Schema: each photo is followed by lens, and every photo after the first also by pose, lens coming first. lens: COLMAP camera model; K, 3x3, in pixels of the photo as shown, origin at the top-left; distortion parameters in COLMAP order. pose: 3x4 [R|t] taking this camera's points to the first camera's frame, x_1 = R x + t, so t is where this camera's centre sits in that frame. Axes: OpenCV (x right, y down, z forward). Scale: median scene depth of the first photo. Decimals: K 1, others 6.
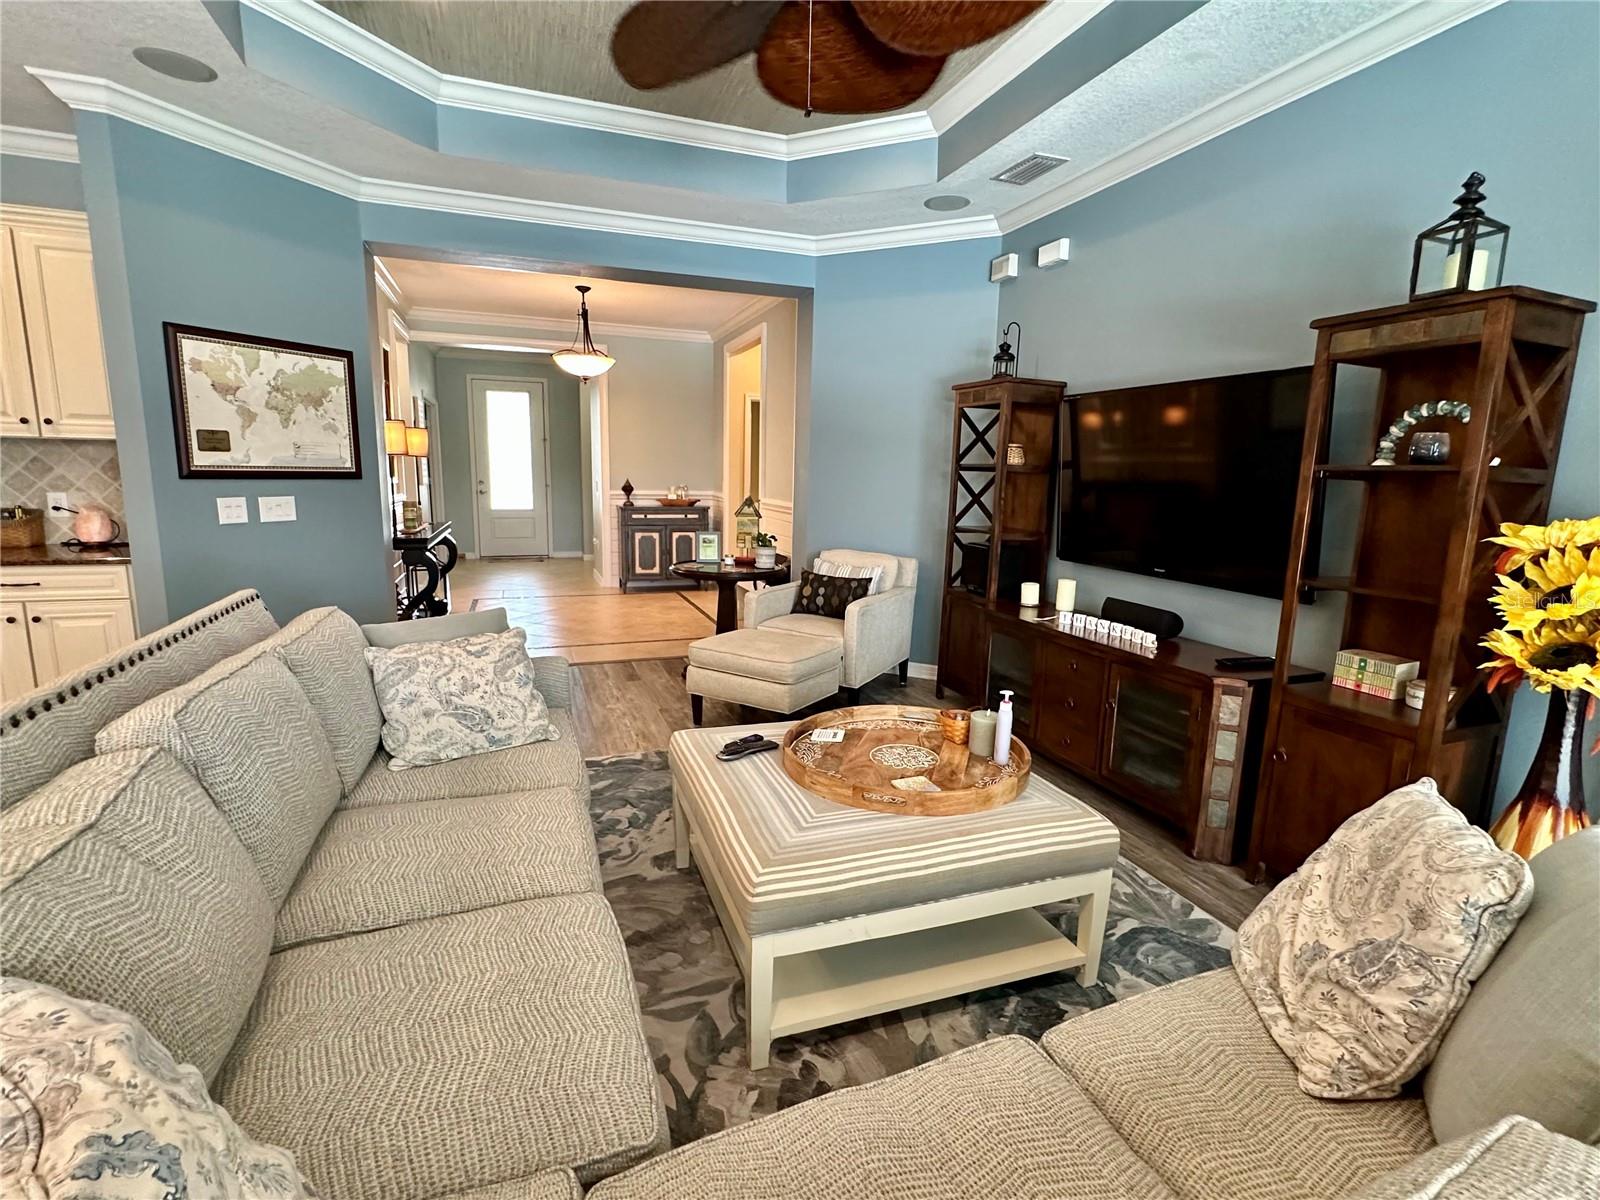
lens RADIAL K [[771.5, 0, 799.0], [0, 771.5, 598.4], [0, 0, 1]] dist [-0.006364, 0.000875]
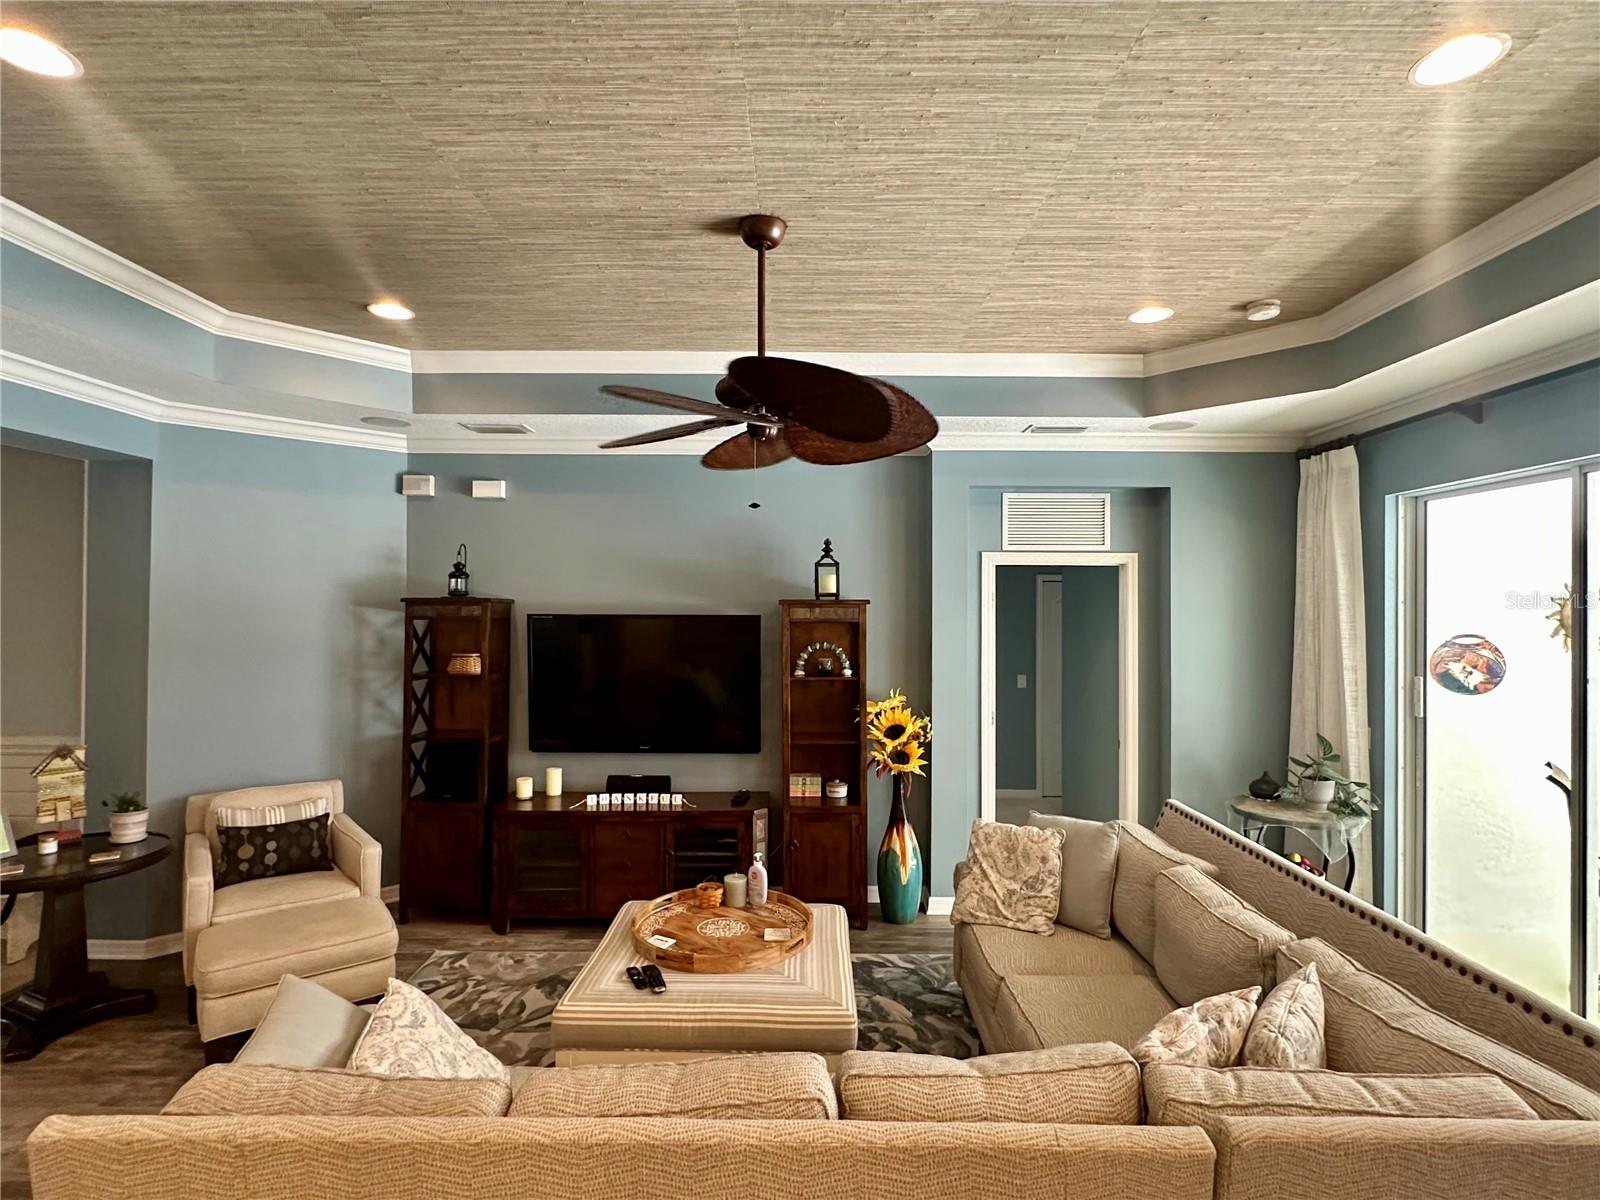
lens RADIAL K [[804.5, 0, 822.0], [0, 804.5, 594.2], [0, 0, 1]] dist [-0.003690, -0.000558]
pose [[0.327223, -0.008996, 0.944904, -0.676181], [0.156362, 0.986685, -0.044755, -0.167236], [-0.931920, 0.162392, 0.324273, 0.174715]]
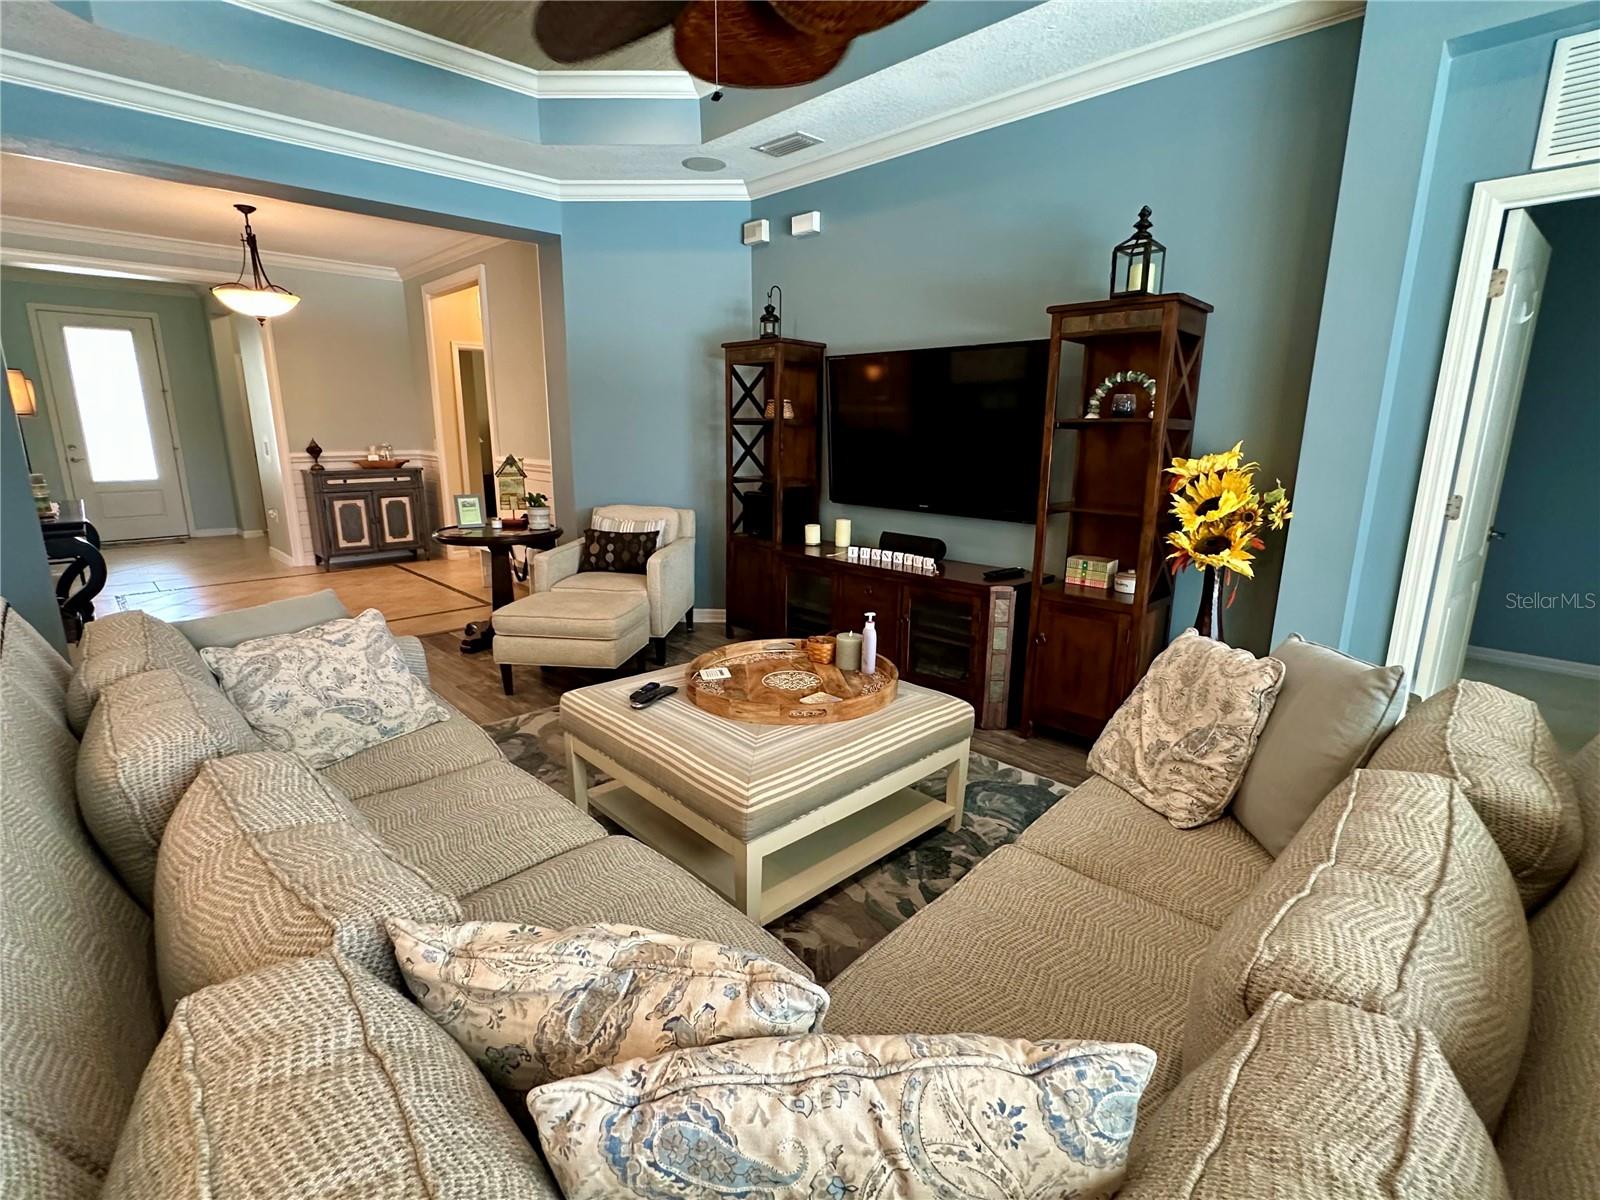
lens RADIAL K [[769.4, 0, 809.6], [0, 769.4, 600.3], [0, 0, 1]] dist [-0.005185, 0.000082]
pose [[0.908430, -0.108254, 0.403778, -0.174122], [0.081514, 0.993219, 0.082892, -0.003742], [-0.410013, -0.042388, 0.911094, -0.029890]]
